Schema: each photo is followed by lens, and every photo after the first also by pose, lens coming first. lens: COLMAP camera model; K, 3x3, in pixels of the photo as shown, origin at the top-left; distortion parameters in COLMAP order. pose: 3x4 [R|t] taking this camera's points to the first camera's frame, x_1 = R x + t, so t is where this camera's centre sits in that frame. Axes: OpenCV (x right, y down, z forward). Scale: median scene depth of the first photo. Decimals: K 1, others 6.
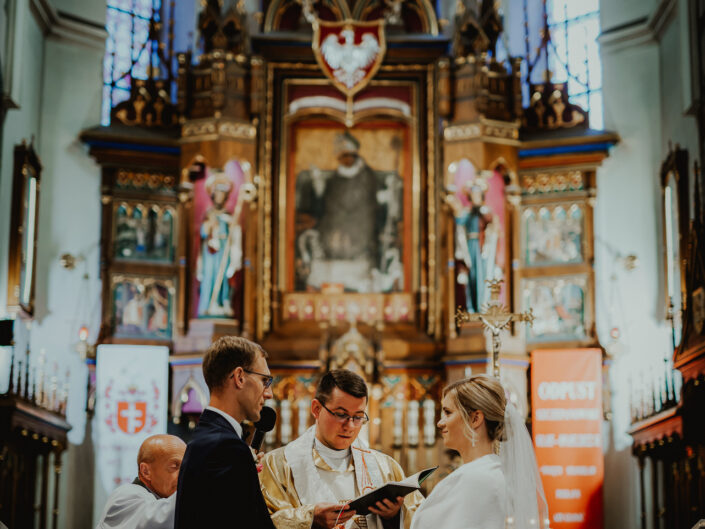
lens RADIAL K [[1689.2, 0, 352.5], [0, 1689.2, 264.5], [0, 0, 1]] dist [0.027675, -0.270178]
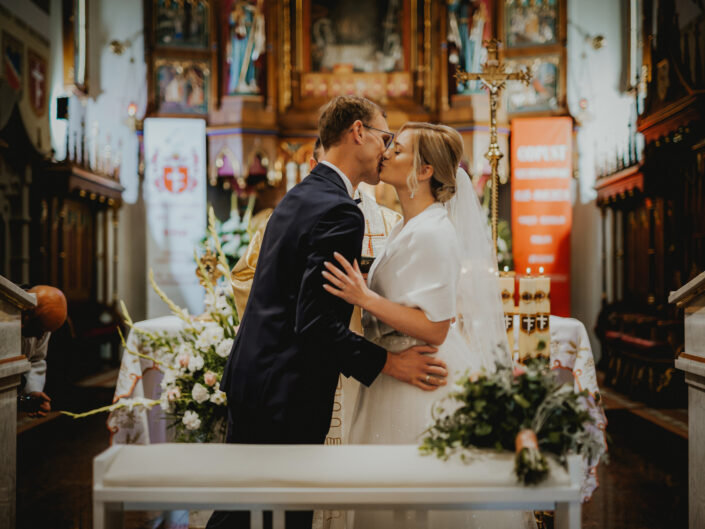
lens RADIAL K [[1689.2, 0, 352.5], [0, 1689.2, 264.5], [0, 0, 1]] dist [0.027675, -0.270178]
pose [[0.999944, -0.010484, -0.001749, -0.004566], [0.010627, 0.989565, 0.143693, -0.019760], [0.000224, -0.143703, 0.989621, -0.182560]]
